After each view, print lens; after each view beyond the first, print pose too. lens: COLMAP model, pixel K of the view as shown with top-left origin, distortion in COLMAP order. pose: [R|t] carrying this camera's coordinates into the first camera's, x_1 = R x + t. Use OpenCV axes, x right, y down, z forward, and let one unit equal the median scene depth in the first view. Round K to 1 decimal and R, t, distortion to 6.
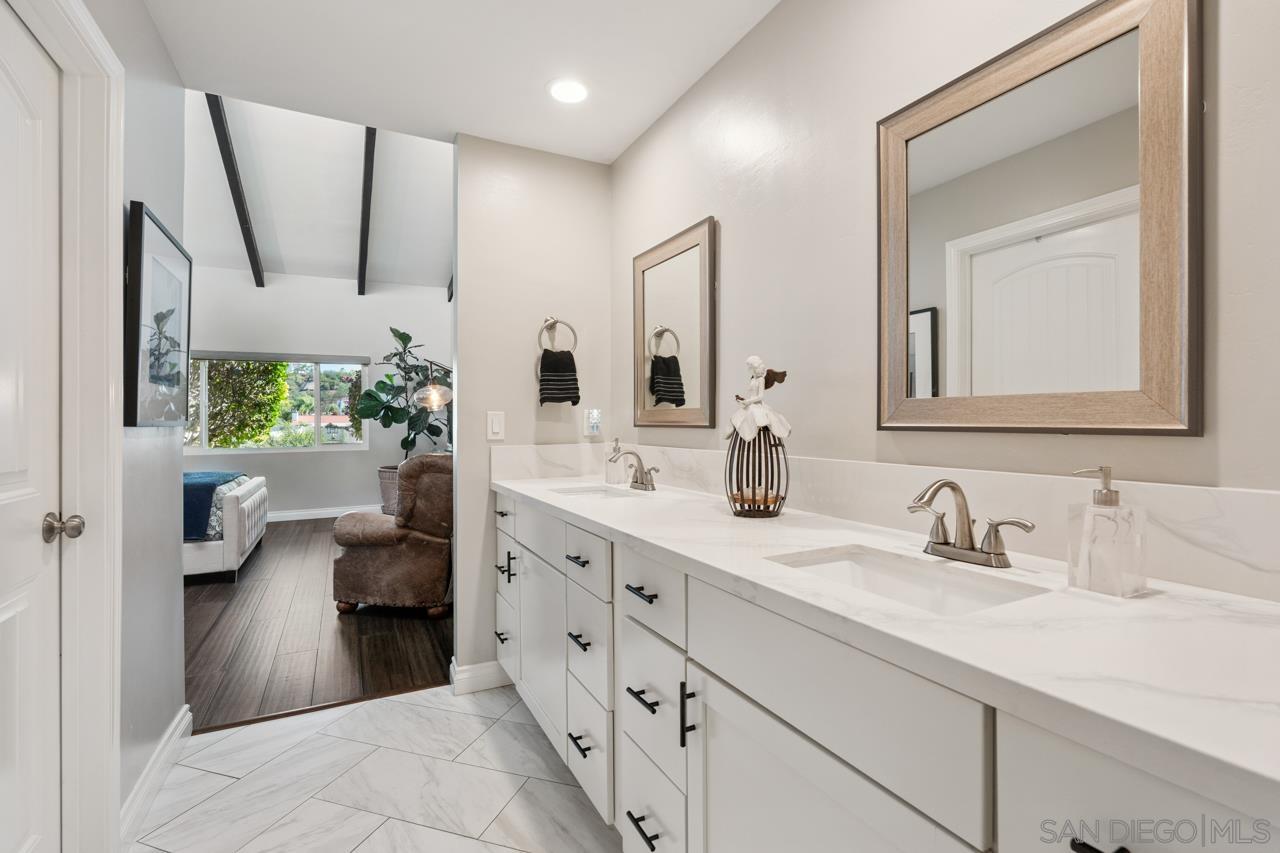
lens RADIAL K [[677.1, 0, 637.0], [0, 677.1, 405.8], [0, 0, 1]] dist [0.049129, -0.000061]
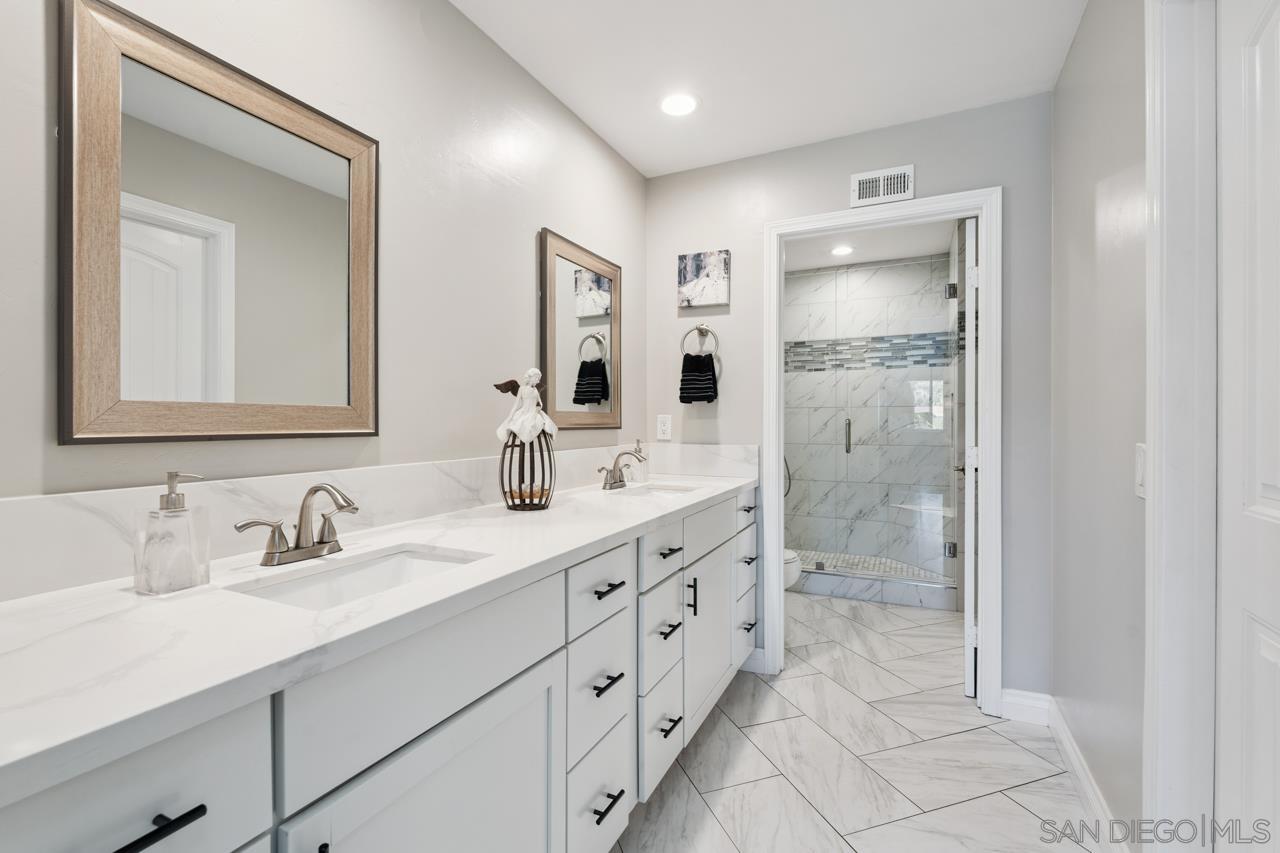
lens RADIAL K [[563.8, 0, 637.5], [0, 563.8, 431.4], [0, 0, 1]] dist [-0.001378, -0.000186]
pose [[-0.595445, -0.001311, 0.803395, -0.577139], [-0.006919, 0.999970, -0.003496, 0.028961], [-0.803366, -0.007640, -0.595436, 1.195270]]
